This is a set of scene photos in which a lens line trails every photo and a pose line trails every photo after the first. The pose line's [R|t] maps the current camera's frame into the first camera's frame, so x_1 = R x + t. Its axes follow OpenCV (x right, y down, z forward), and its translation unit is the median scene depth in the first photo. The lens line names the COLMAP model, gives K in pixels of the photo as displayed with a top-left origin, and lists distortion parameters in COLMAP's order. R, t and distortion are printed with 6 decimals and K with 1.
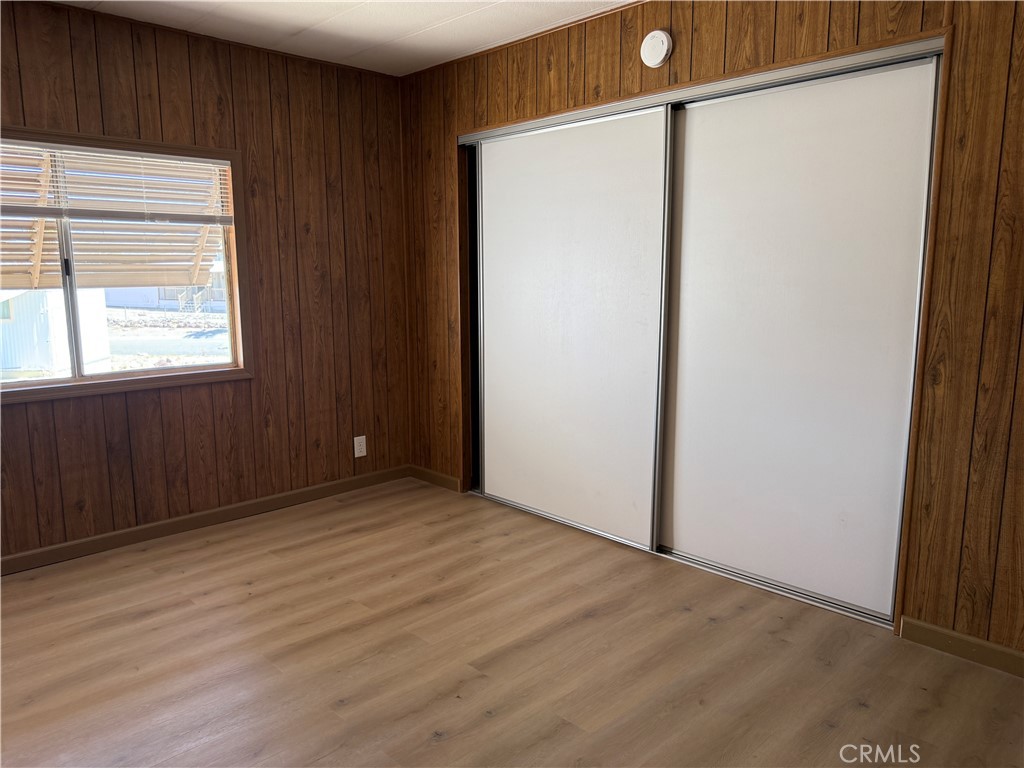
lens RADIAL K [[730.0, 0, 512.0], [0, 730.0, 384.0], [0, 0, 1]] dist [0.010705, -0.004818]
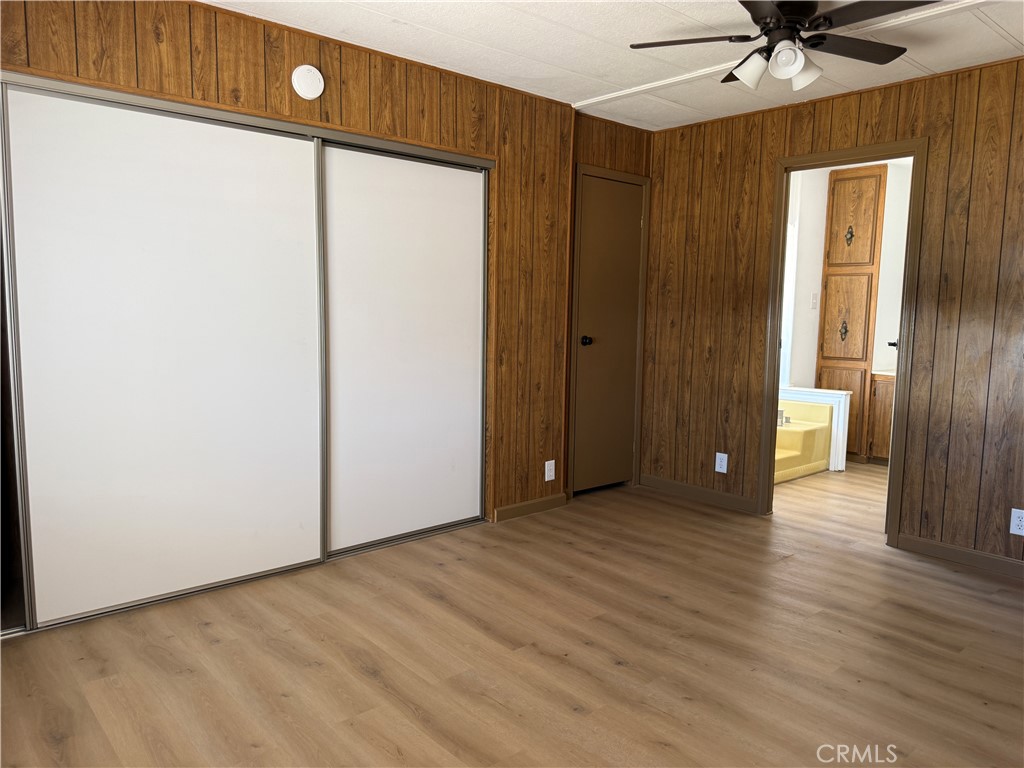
lens RADIAL K [[720.5, 0, 509.2], [0, 720.5, 388.2], [0, 0, 1]] dist [0.078603, -0.115350]
pose [[0.056849, -0.115052, 0.991731, -0.896227], [0.134691, 0.985141, 0.106567, -0.101060], [-0.989256, 0.127519, 0.071500, 0.713930]]
